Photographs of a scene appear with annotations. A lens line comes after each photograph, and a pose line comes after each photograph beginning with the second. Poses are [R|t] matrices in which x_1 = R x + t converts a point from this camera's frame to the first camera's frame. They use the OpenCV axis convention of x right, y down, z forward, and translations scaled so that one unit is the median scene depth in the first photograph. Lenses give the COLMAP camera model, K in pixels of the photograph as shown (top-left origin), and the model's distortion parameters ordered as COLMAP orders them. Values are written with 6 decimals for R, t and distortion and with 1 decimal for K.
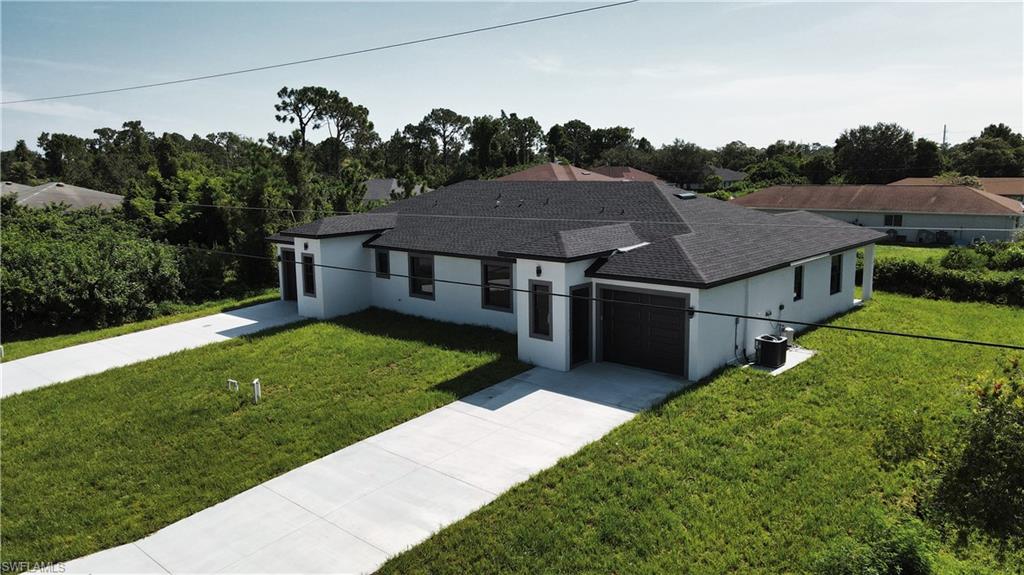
lens RADIAL K [[757.4, 0, 513.8], [0, 757.4, 282.4], [0, 0, 1]] dist [0.012126, 0.000479]
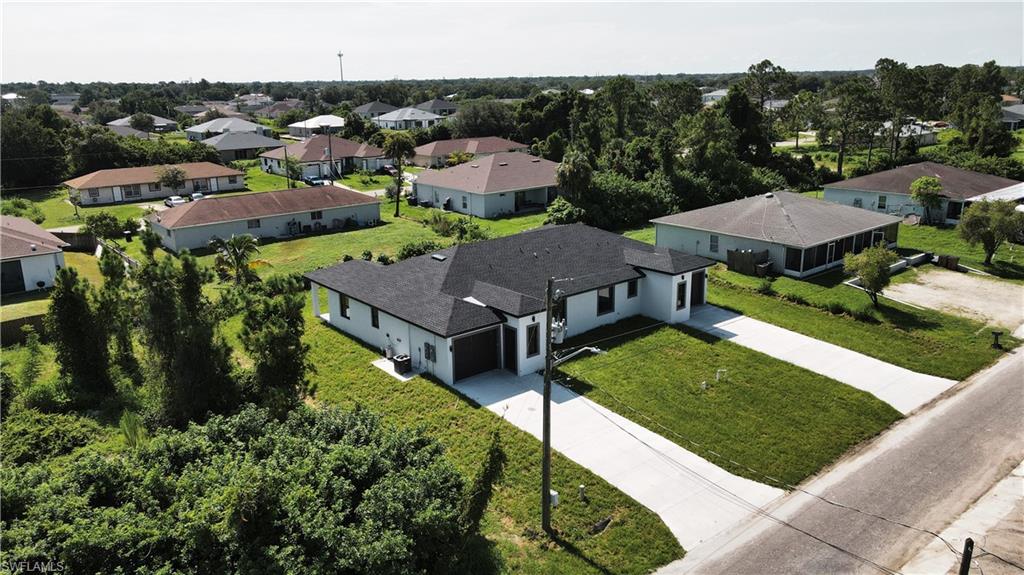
lens RADIAL K [[757.4, 0, 510.4], [0, 757.4, 290.5], [0, 0, 1]] dist [0.012126, 0.000479]
pose [[0.194510, -0.265354, 0.944327, -1.652701], [0.175601, 0.956582, 0.232628, -0.445464], [-0.965054, 0.120576, 0.232662, 0.798722]]
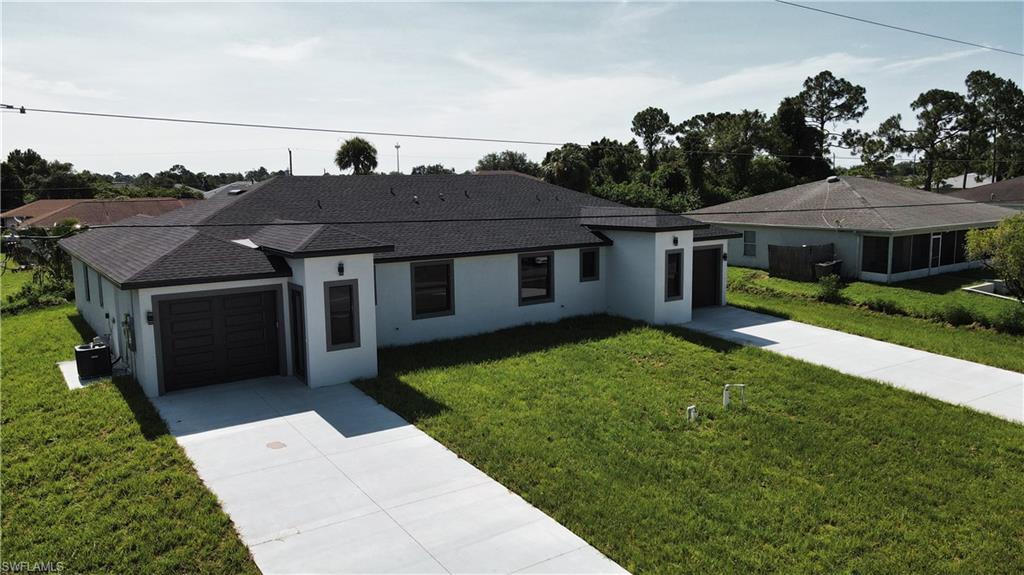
lens RADIAL K [[757.4, 0, 517.2], [0, 757.4, 283.3], [0, 0, 1]] dist [0.012126, 0.000479]
pose [[0.266922, -0.125377, 0.955528, -0.934411], [0.164973, 0.982810, 0.082873, -0.071135], [-0.949493, 0.135515, 0.283017, 0.744679]]
